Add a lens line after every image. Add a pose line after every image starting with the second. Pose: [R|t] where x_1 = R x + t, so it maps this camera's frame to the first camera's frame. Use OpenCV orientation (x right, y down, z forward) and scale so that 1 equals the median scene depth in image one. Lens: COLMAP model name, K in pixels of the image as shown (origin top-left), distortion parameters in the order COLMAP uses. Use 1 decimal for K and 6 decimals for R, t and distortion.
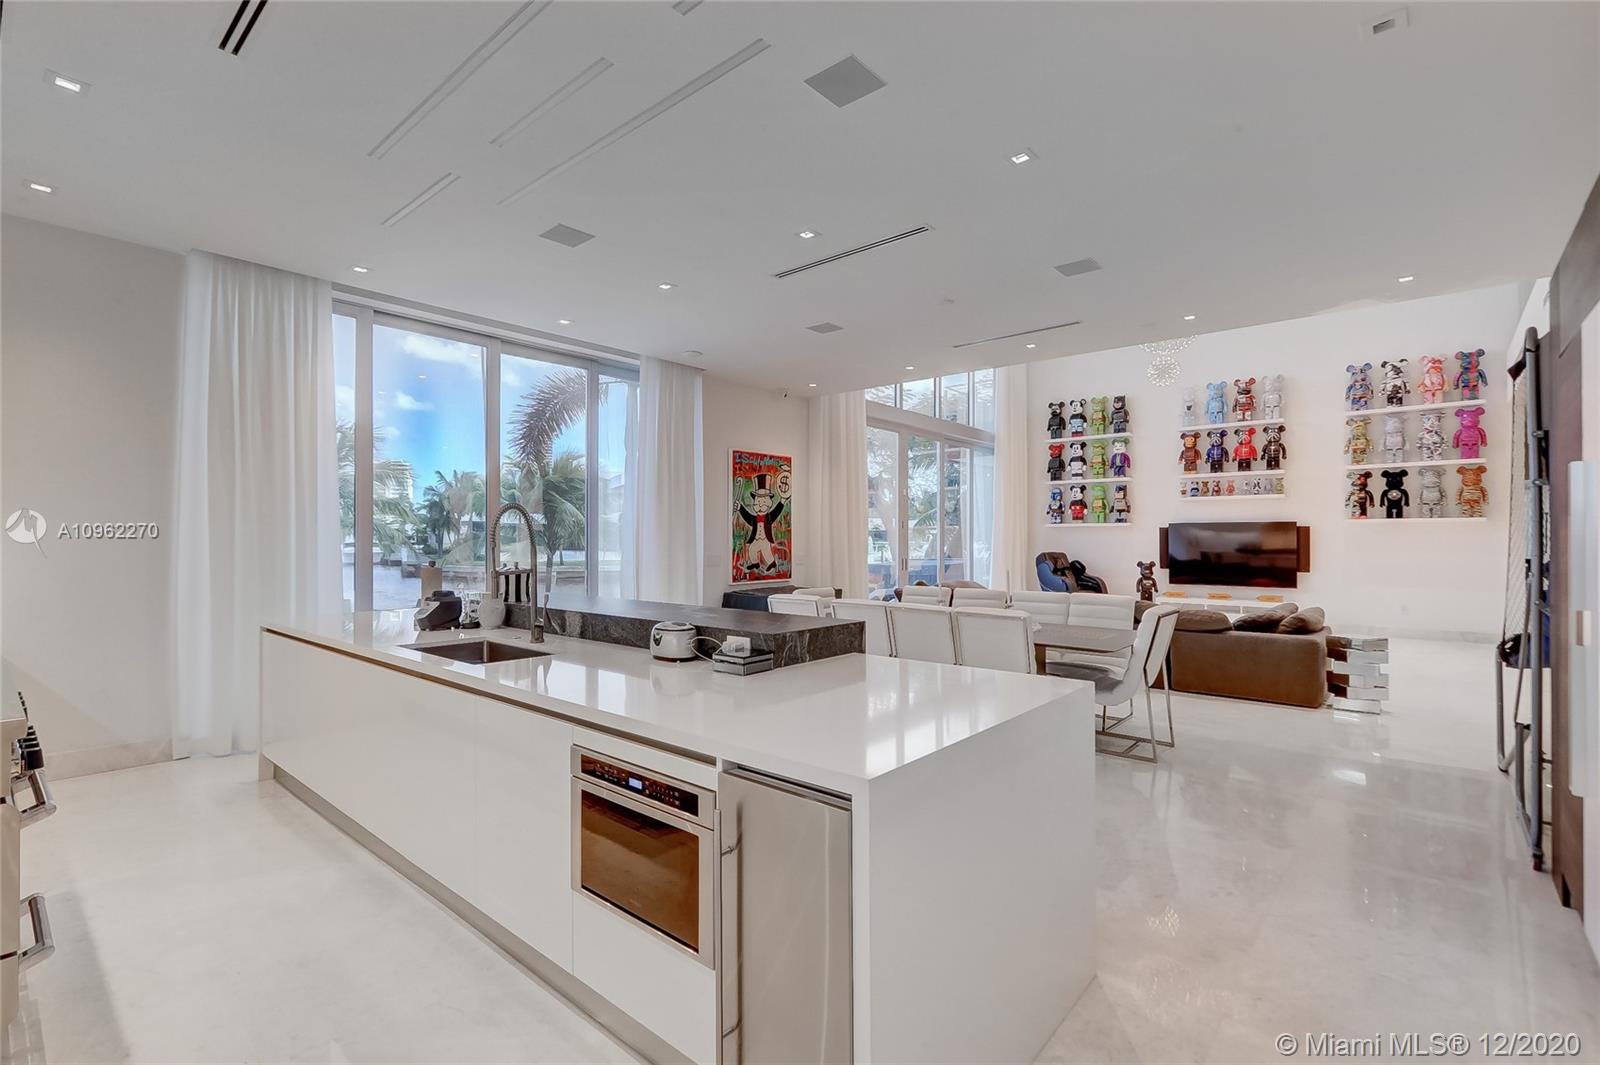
lens RADIAL K [[731.6, 0, 791.1], [0, 731.6, 536.3], [0, 0, 1]] dist [0.000903, 0.002937]
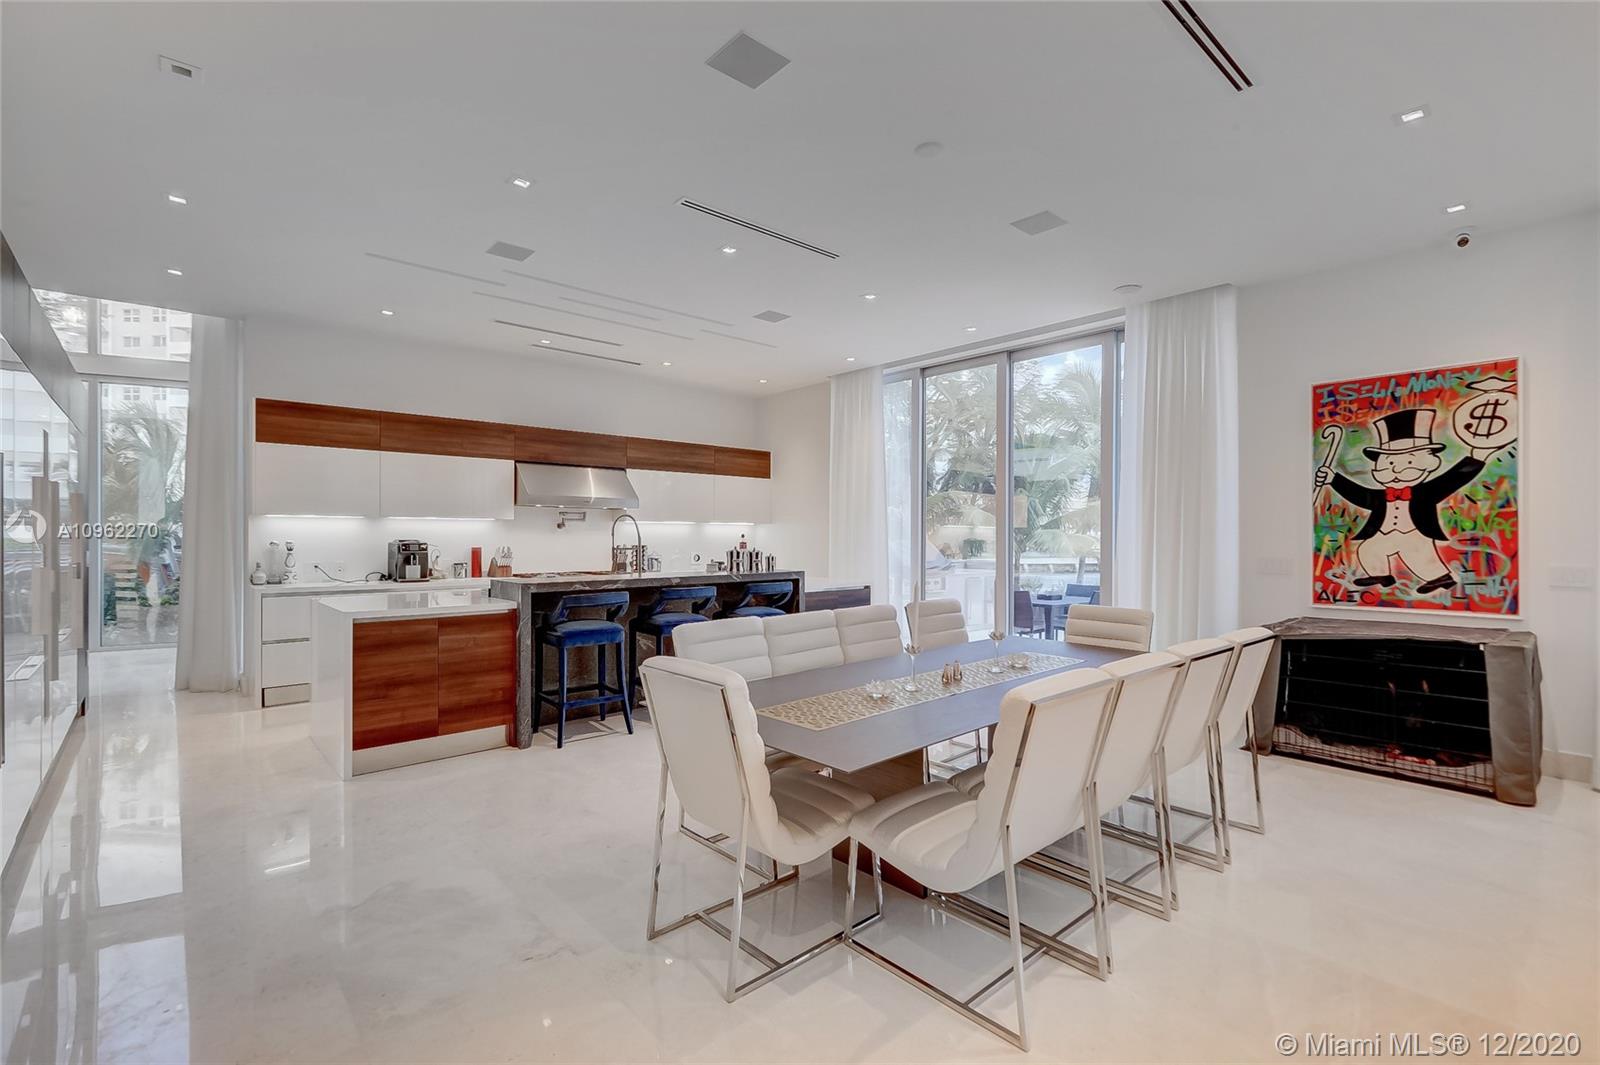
lens RADIAL K [[731.6, 0, 804.1], [0, 731.6, 537.5], [0, 0, 1]] dist [0.000903, 0.002937]
pose [[-0.129502, 0.003364, -0.991573, 0.448197], [0.003791, 0.999989, 0.002897, 0.003825], [0.991572, -0.003384, -0.129513, 0.513346]]
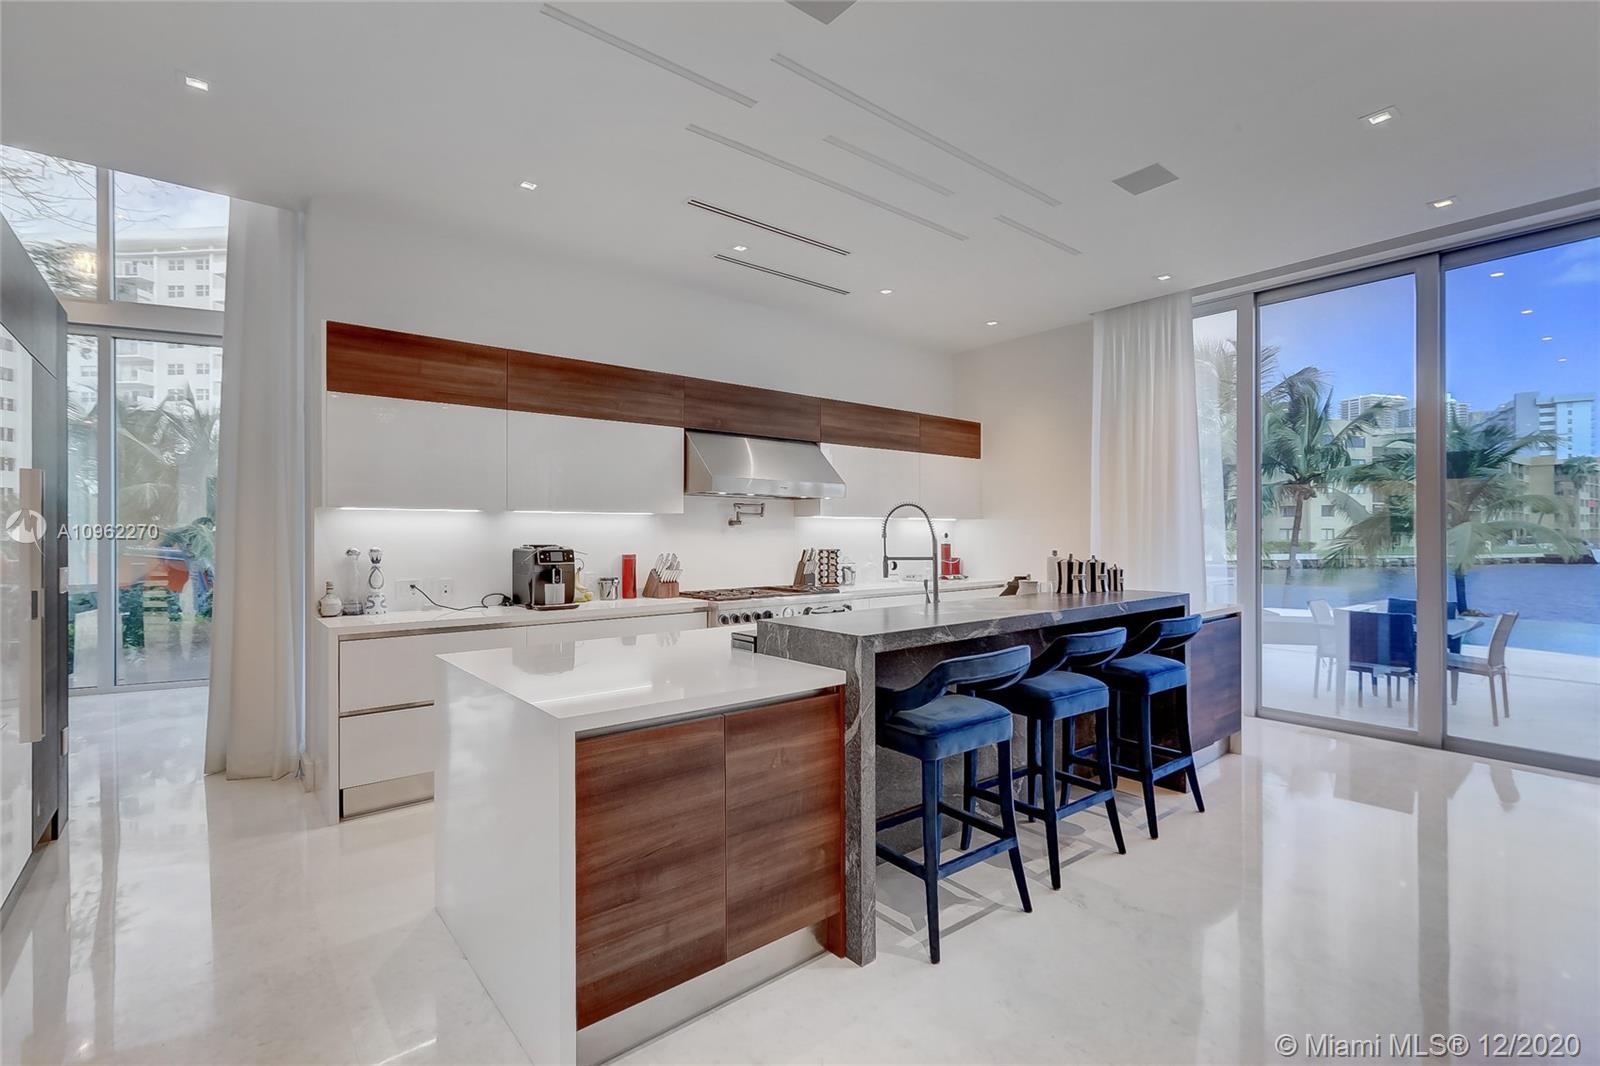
lens RADIAL K [[731.6, 0, 808.1], [0, 731.6, 536.6], [0, 0, 1]] dist [0.000903, 0.002937]
pose [[-0.160448, 0.006444, -0.987023, 0.254697], [0.007880, 0.999955, 0.005247, 0.000629], [0.987013, -0.006936, -0.160492, 0.307302]]
